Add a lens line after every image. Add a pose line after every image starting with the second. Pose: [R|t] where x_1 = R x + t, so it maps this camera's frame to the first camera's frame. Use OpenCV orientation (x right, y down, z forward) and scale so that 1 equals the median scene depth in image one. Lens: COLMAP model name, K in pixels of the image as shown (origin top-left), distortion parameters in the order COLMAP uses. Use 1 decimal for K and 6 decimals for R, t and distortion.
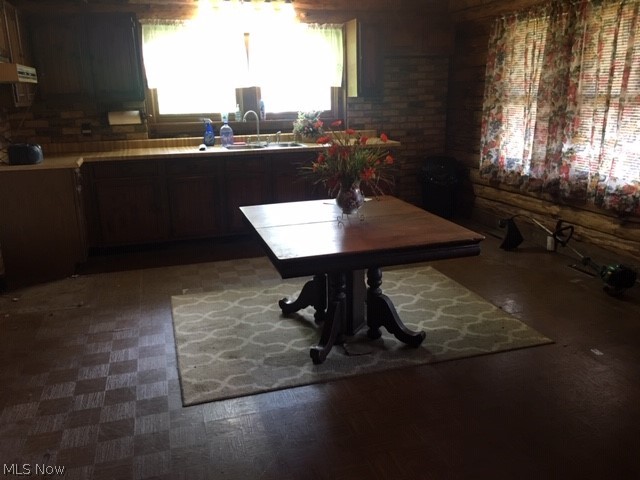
lens RADIAL K [[539.6, 0, 320.0], [0, 539.6, 240.0], [0, 0, 1]] dist [0.002221, -0.004564]
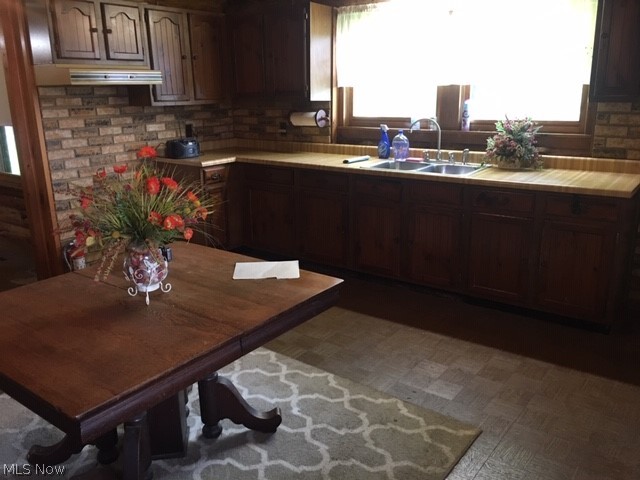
lens RADIAL K [[539.6, 0, 320.0], [0, 539.6, 240.0], [0, 0, 1]] dist [0.002221, -0.004564]
pose [[0.591941, 0.223138, -0.774477, 0.397082], [-0.210044, 0.970416, 0.119052, -0.133346], [0.778130, 0.092202, 0.621298, 0.440302]]
